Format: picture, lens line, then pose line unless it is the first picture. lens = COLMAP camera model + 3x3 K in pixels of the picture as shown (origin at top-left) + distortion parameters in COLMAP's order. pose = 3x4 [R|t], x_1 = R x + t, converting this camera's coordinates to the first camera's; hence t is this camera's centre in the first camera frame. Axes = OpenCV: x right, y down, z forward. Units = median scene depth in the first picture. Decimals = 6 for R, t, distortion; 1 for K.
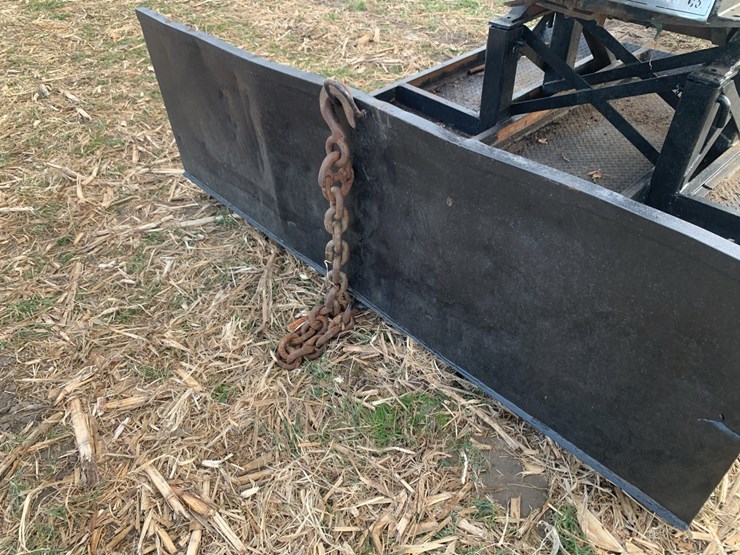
lens RADIAL K [[565.9, 0, 375.0], [0, 565.9, 276.4], [0, 0, 1]] dist [0.026047, -0.027269]
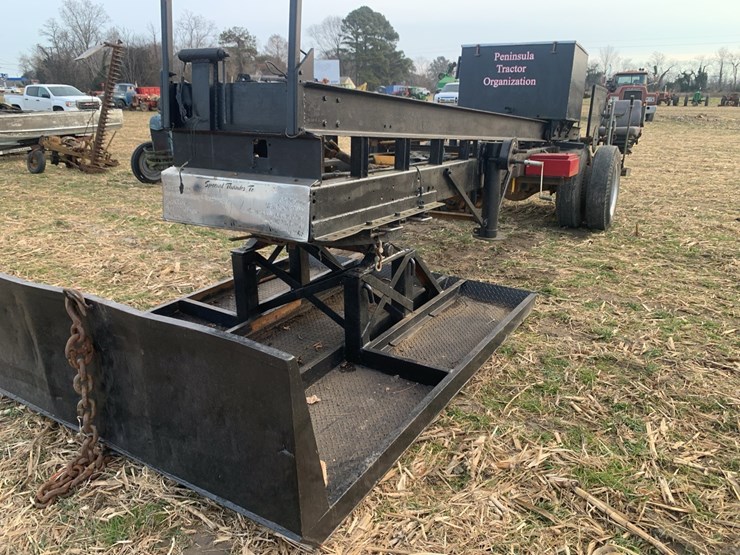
lens RADIAL K [[565.9, 0, 372.3], [0, 565.9, 266.2], [0, 0, 1]] dist [0.026047, -0.027269]
pose [[0.968873, -0.070934, 0.237176, 0.282754], [0.158055, 0.914630, -0.372116, 0.247664], [-0.190533, 0.398020, 0.897372, -0.477358]]
